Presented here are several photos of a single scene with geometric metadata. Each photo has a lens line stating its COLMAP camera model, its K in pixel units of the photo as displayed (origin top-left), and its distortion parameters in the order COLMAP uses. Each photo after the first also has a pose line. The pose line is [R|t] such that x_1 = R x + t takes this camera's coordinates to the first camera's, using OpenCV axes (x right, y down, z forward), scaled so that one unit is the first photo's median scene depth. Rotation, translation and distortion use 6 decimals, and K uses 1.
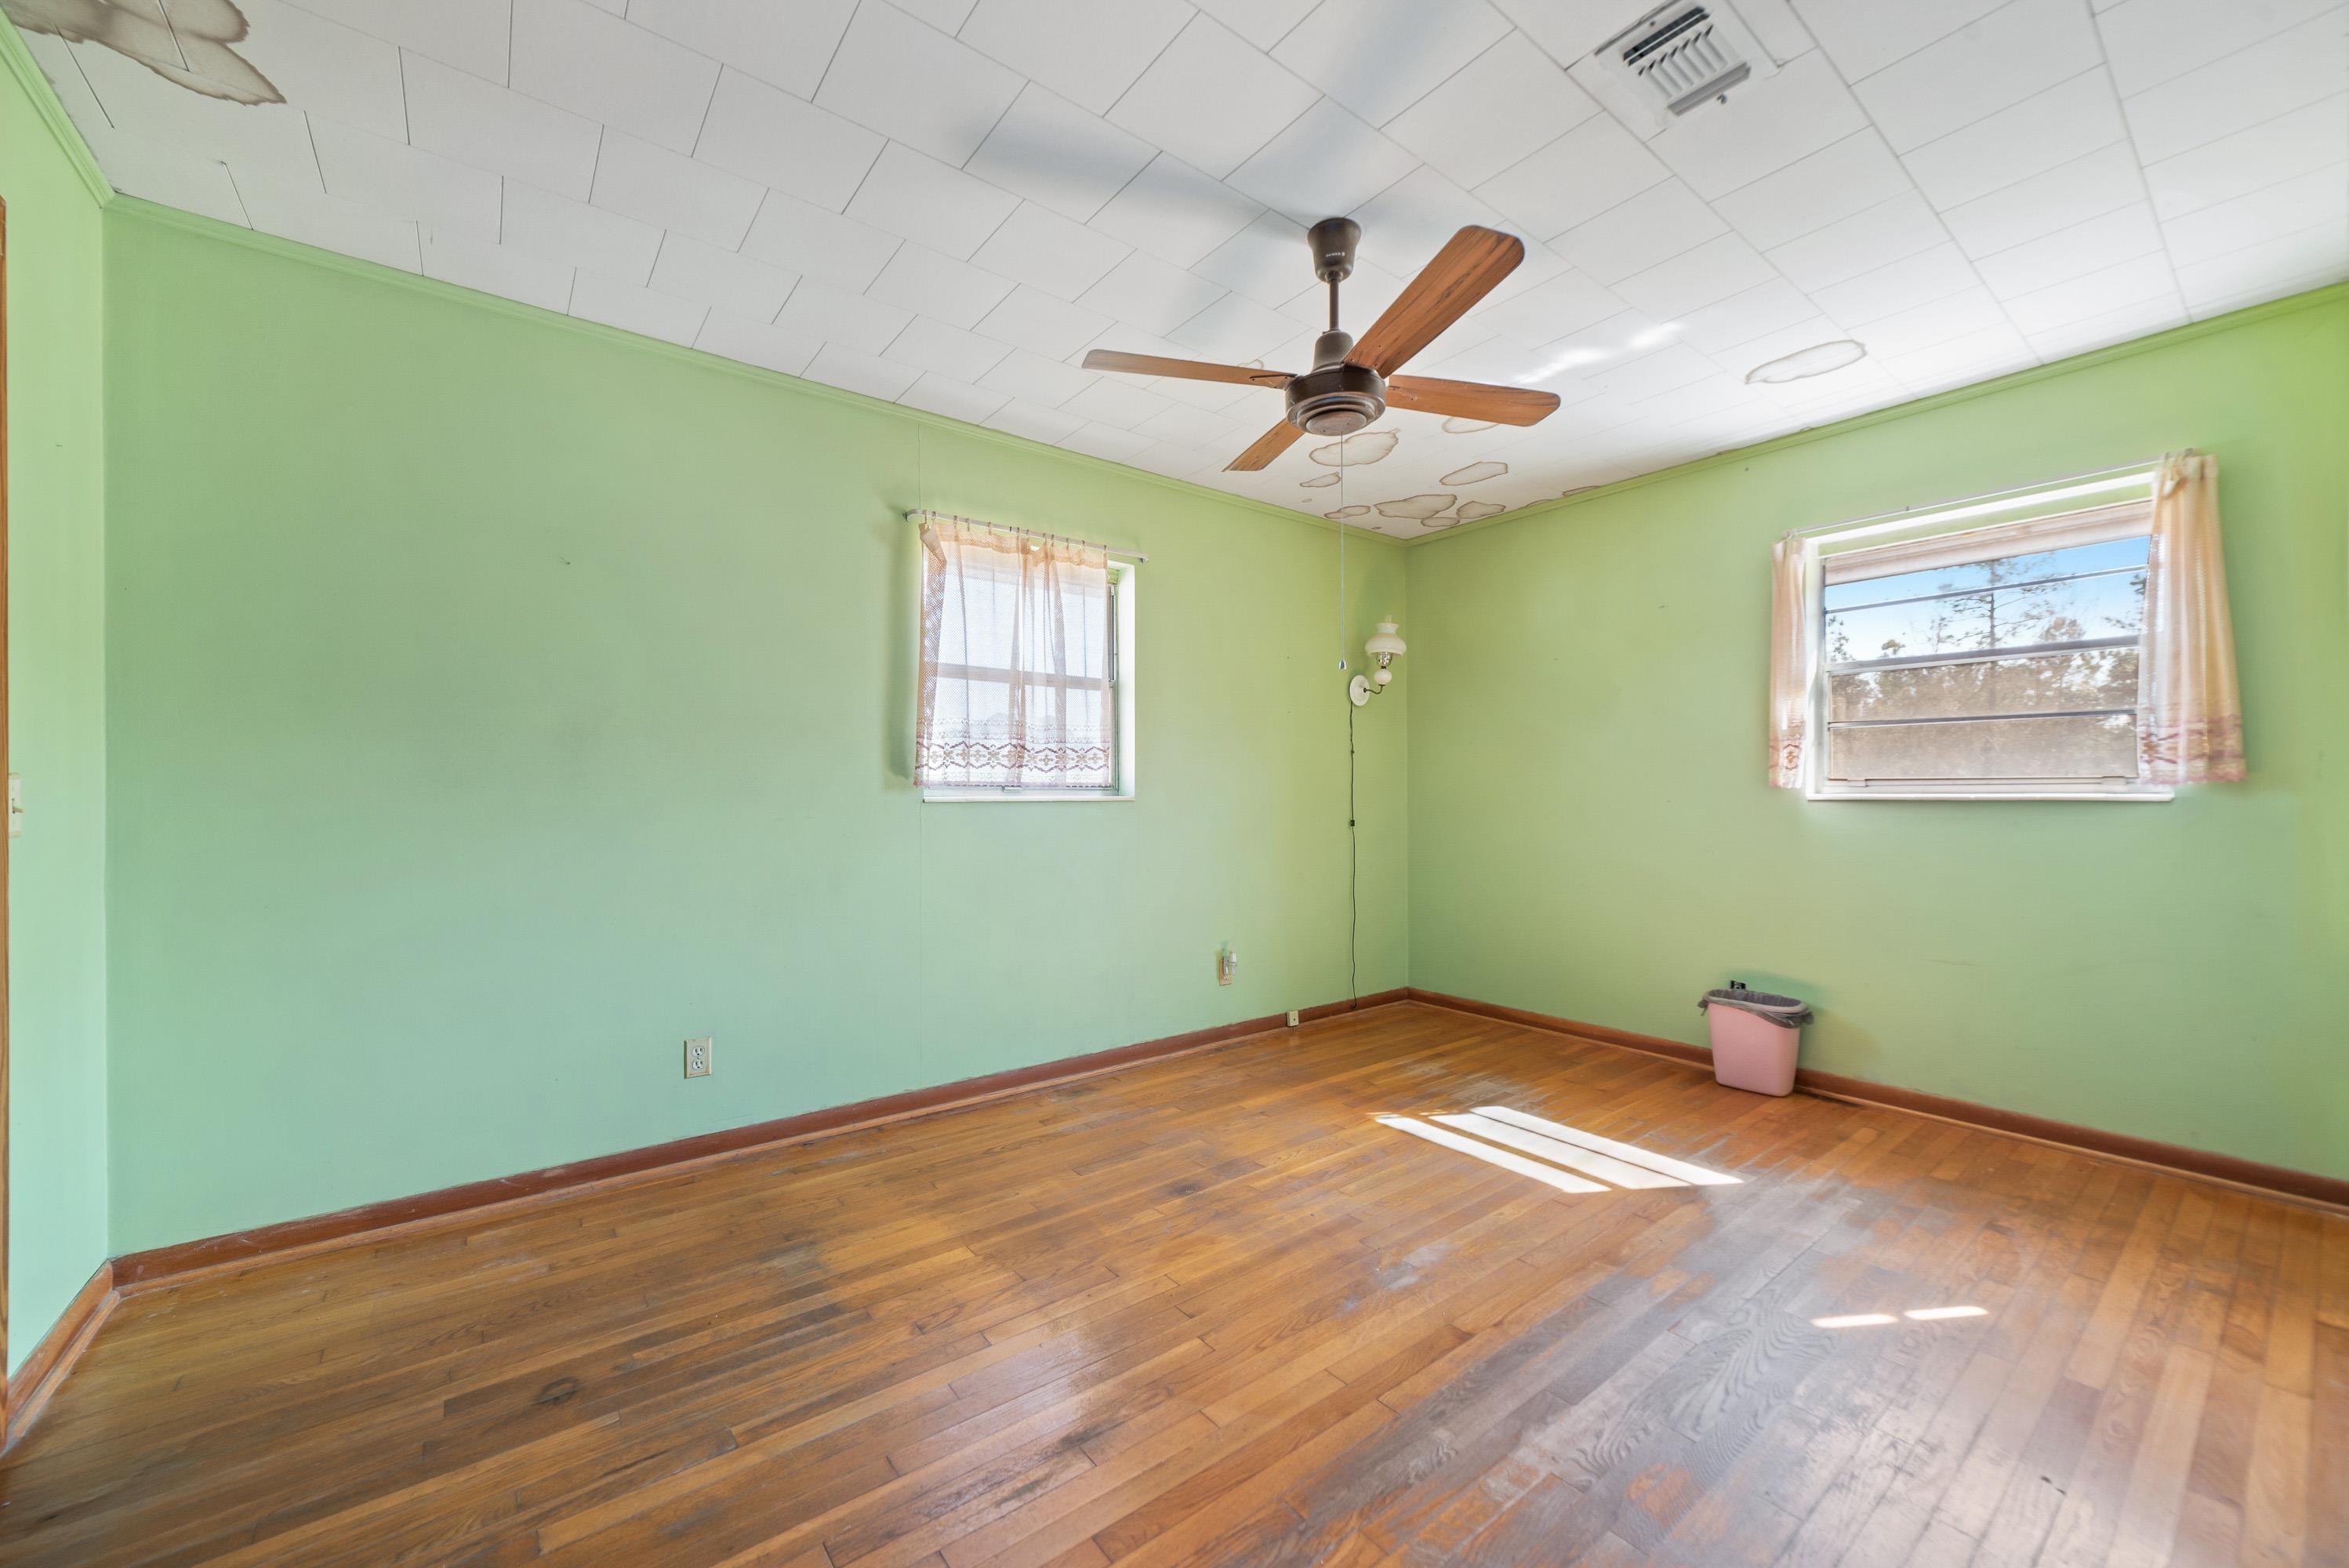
lens RADIAL K [[914.1, 0, 1176.2], [0, 914.1, 791.7], [0, 0, 1]] dist [-0.000869, 0.000153]
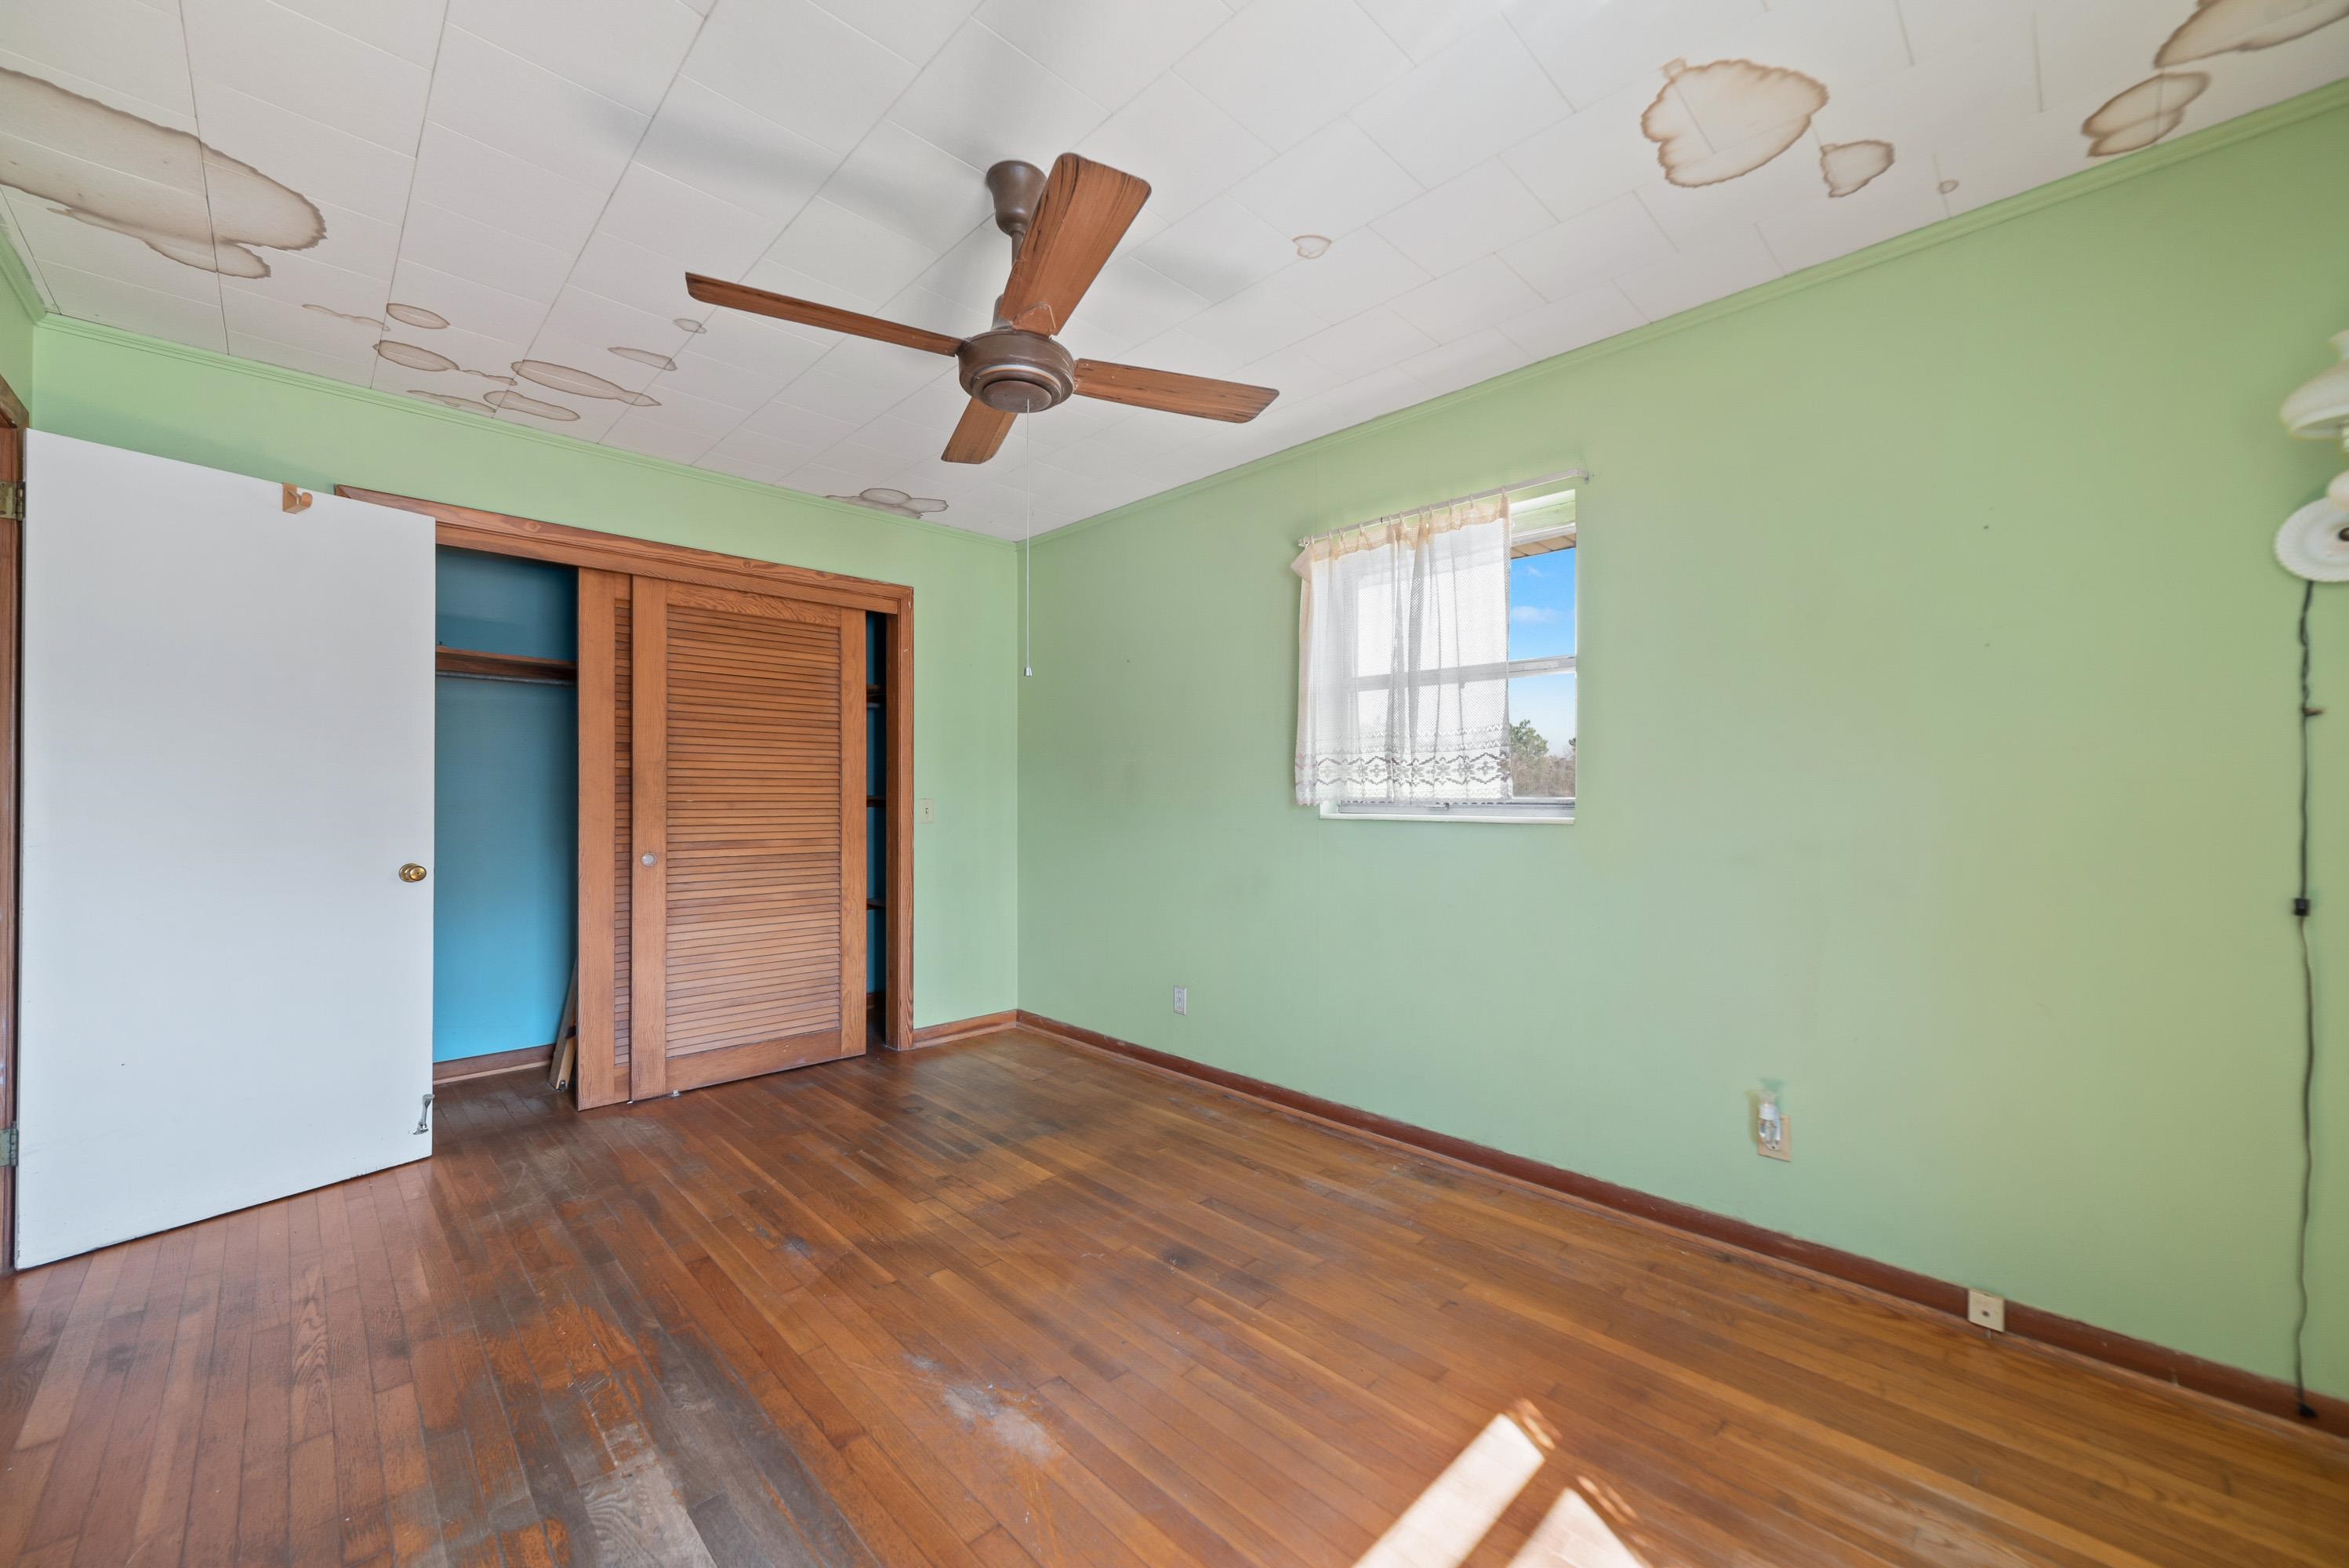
lens RADIAL K [[914.1, 0, 1173.2], [0, 914.1, 787.7], [0, 0, 1]] dist [-0.000869, 0.000153]
pose [[0.100010, -0.008680, -0.994949, 0.779101], [-0.000615, 0.999961, -0.008785, -0.014640], [0.994986, 0.001490, 0.100001, 0.782774]]
